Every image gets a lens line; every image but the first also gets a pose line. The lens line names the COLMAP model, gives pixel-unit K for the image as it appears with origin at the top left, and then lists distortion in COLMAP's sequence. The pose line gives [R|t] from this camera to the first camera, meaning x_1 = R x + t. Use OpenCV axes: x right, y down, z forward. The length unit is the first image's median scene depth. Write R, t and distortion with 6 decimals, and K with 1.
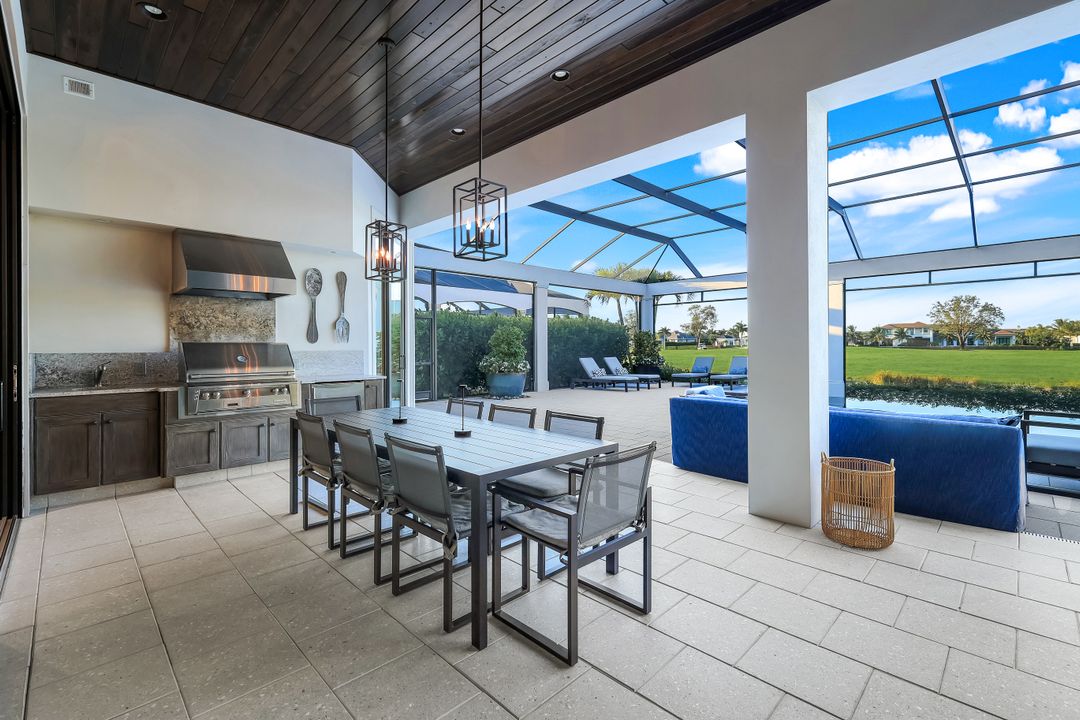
lens RADIAL K [[479.9, 0, 538.7], [0, 479.9, 351.8], [0, 0, 1]] dist [0.002004, 0.000045]
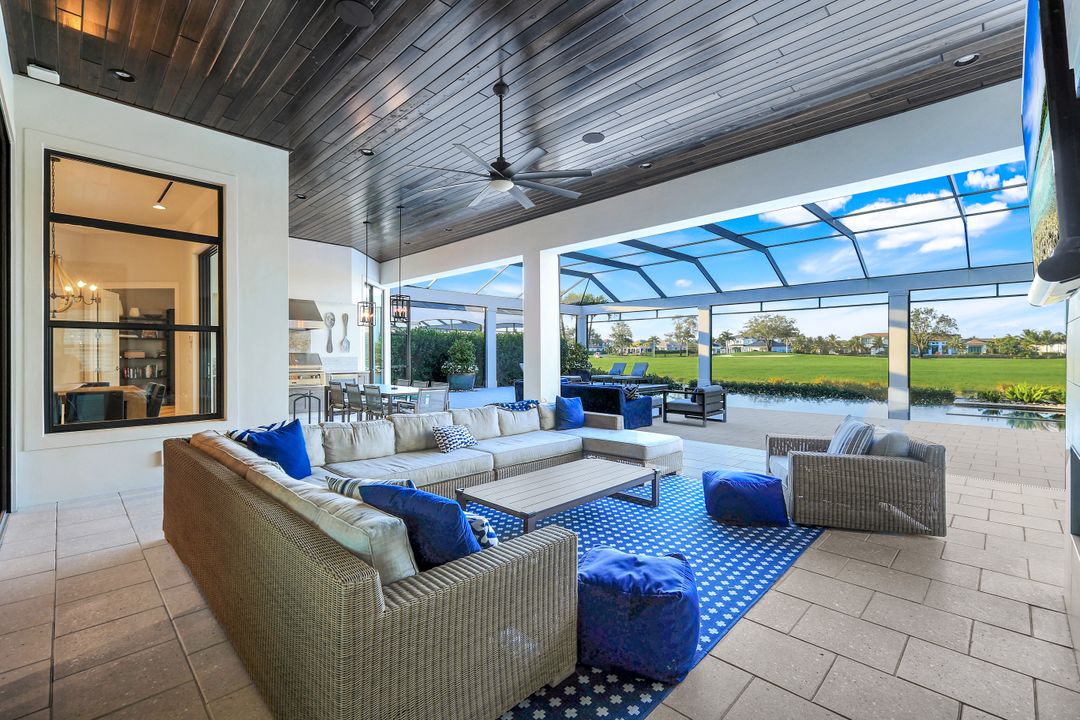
lens RADIAL K [[479.9, 0, 538.7], [0, 479.9, 351.8], [0, 0, 1]] dist [0.002004, 0.000045]
pose [[0.999996, 0.002868, 0.000809, 0.115204], [-0.002855, 0.999878, -0.015352, 0.001183], [-0.000853, 0.015350, 0.999882, -0.294518]]
